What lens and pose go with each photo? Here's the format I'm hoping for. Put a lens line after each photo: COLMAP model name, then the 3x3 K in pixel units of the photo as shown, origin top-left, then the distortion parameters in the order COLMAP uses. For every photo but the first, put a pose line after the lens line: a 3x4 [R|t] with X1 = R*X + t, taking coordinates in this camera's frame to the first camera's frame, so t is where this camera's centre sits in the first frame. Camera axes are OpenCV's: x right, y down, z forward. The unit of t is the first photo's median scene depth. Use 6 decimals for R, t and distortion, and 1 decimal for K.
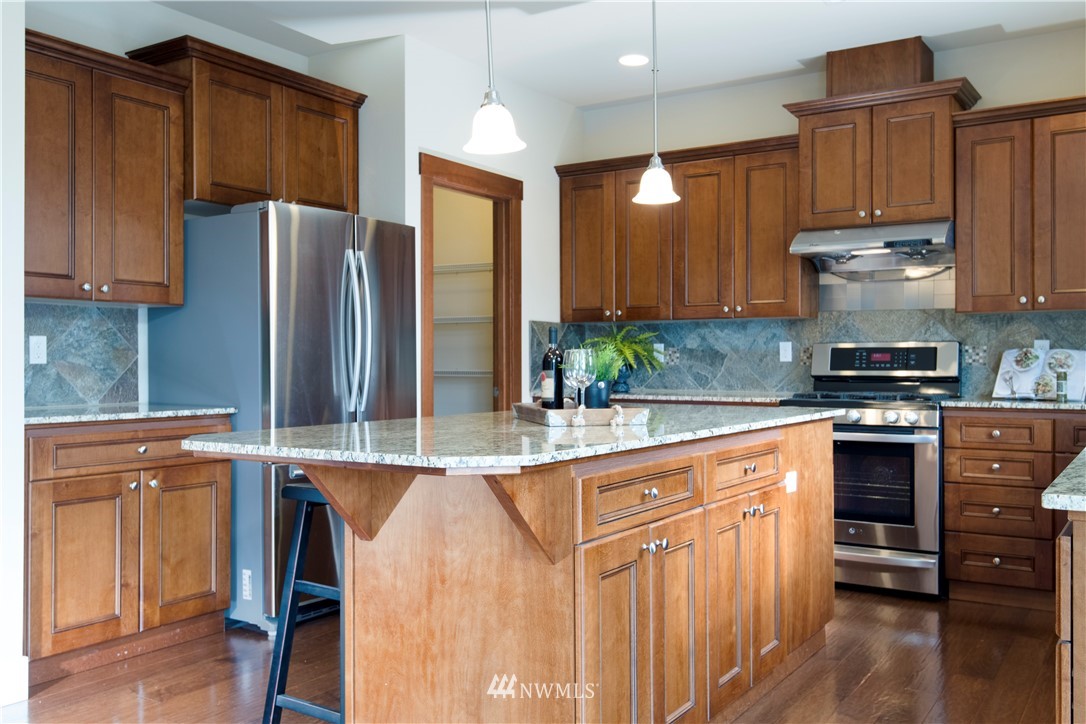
lens RADIAL K [[960.2, 0, 543.0], [0, 960.2, 362.0], [0, 0, 1]] dist [0.016720, 0.013262]
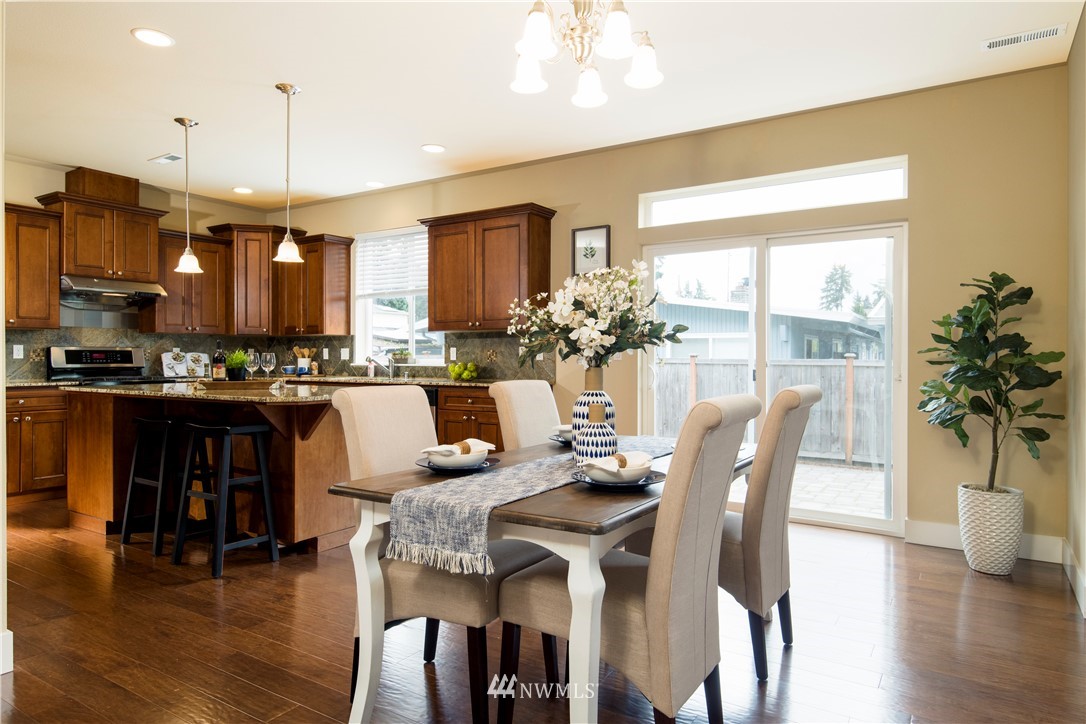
lens RADIAL K [[664.0, 0, 545.0], [0, 664.0, 359.6], [0, 0, 1]] dist [0.020459, -0.000219]
pose [[-0.000257, -0.000066, 1.000000, -0.875974], [0.000370, 1.000000, 0.000066, 0.001673], [-1.000000, 0.000370, -0.000257, 0.235819]]
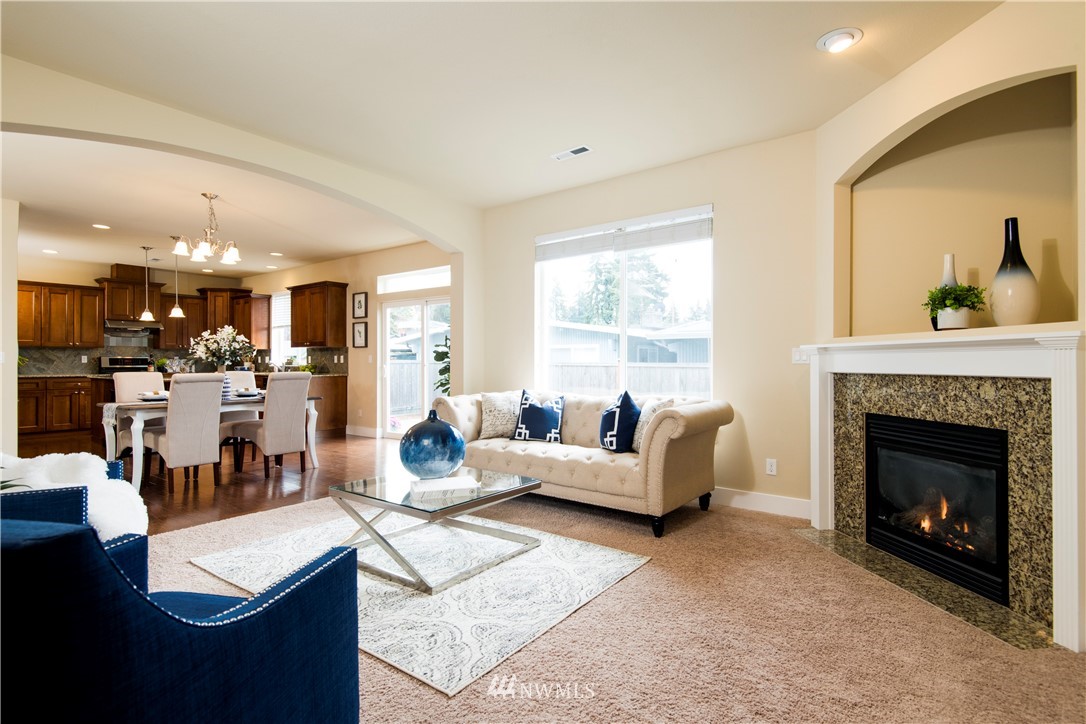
lens RADIAL K [[531.7, 0, 542.5], [0, 531.7, 359.5], [0, 0, 1]] dist [0.027495, -0.015177]
pose [[0.081003, 0.006351, 0.996694, -1.409516], [0.003866, 0.999970, -0.006686, 0.006896], [-0.996706, 0.004395, 0.080976, -0.553693]]
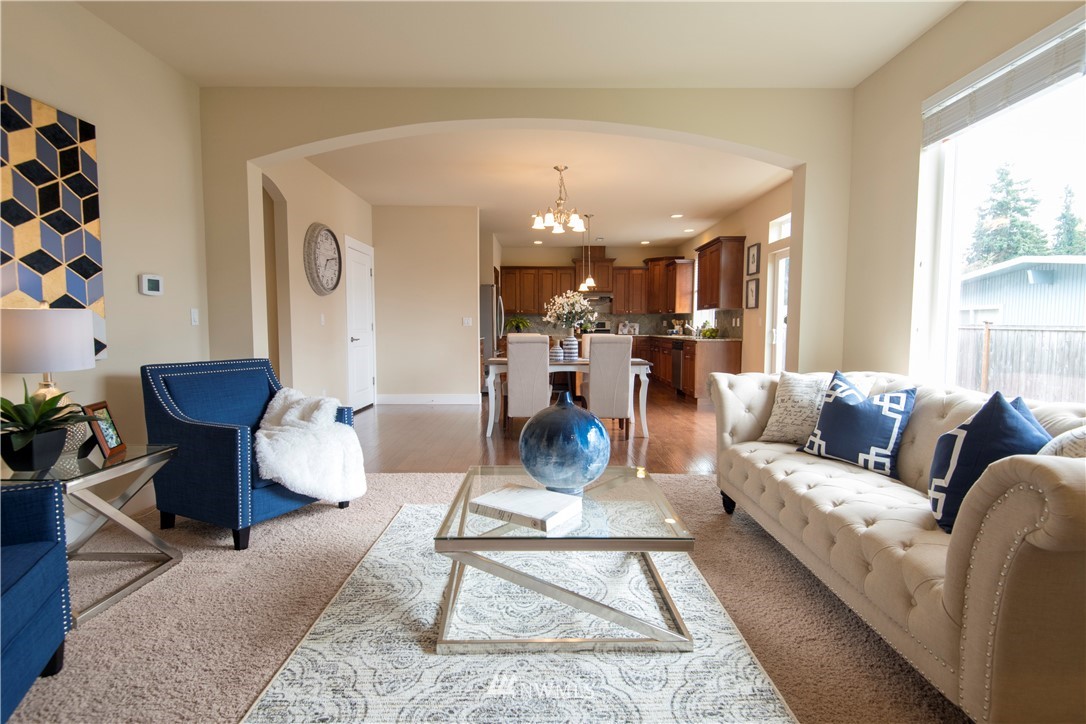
lens RADIAL K [[516.3, 0, 545.7], [0, 516.3, 359.0], [0, 0, 1]] dist [0.014718, -0.000179]
pose [[0.838408, -0.031661, 0.544122, -1.034854], [-0.001443, 0.998179, 0.060305, 0.008612], [-0.545041, -0.051345, 0.836836, -0.726716]]
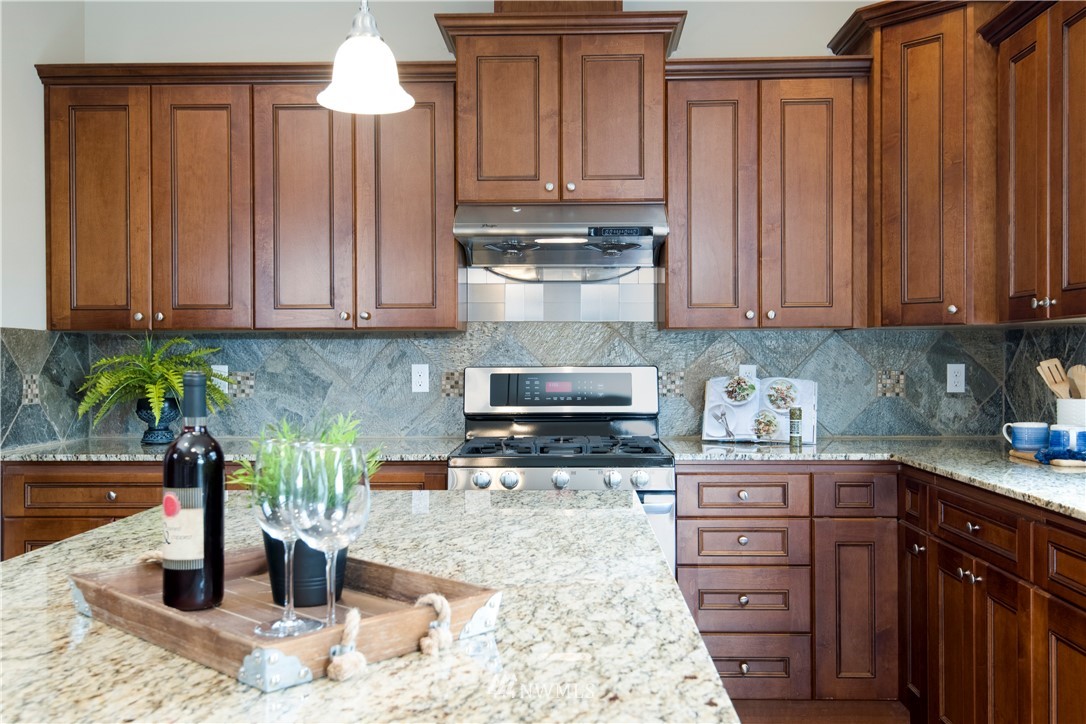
lens RADIAL K [[995.7, 0, 543.0], [0, 995.7, 362.0], [0, 0, 1]] dist [0.032508, -0.001927]
pose [[0.853882, -0.004626, 0.520446, -0.054356], [0.002856, 0.999987, 0.004201, -0.028957], [-0.520458, -0.002101, 0.853884, 0.388817]]
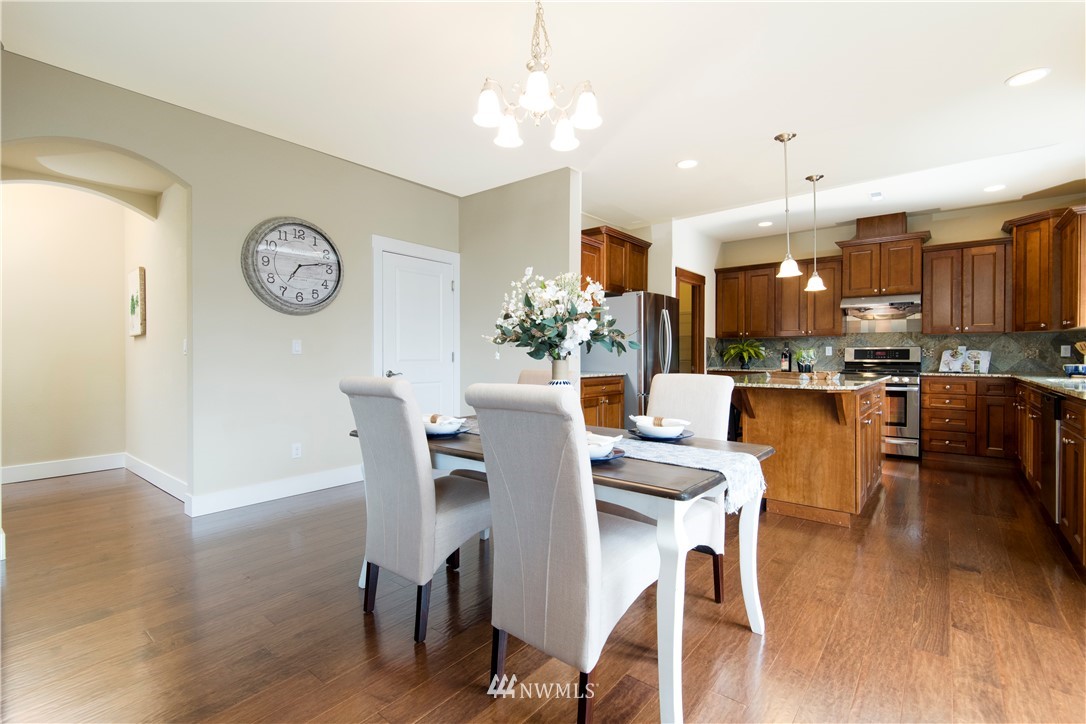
lens RADIAL K [[491.4, 0, 546.0], [0, 491.4, 359.0], [0, 0, 1]] dist [0.030119, -0.019064]
pose [[0.994576, 0.004590, -0.103915, -0.327276], [-0.003959, 0.999972, 0.006276, 0.003565], [0.103941, -0.005831, 0.994566, -0.251963]]
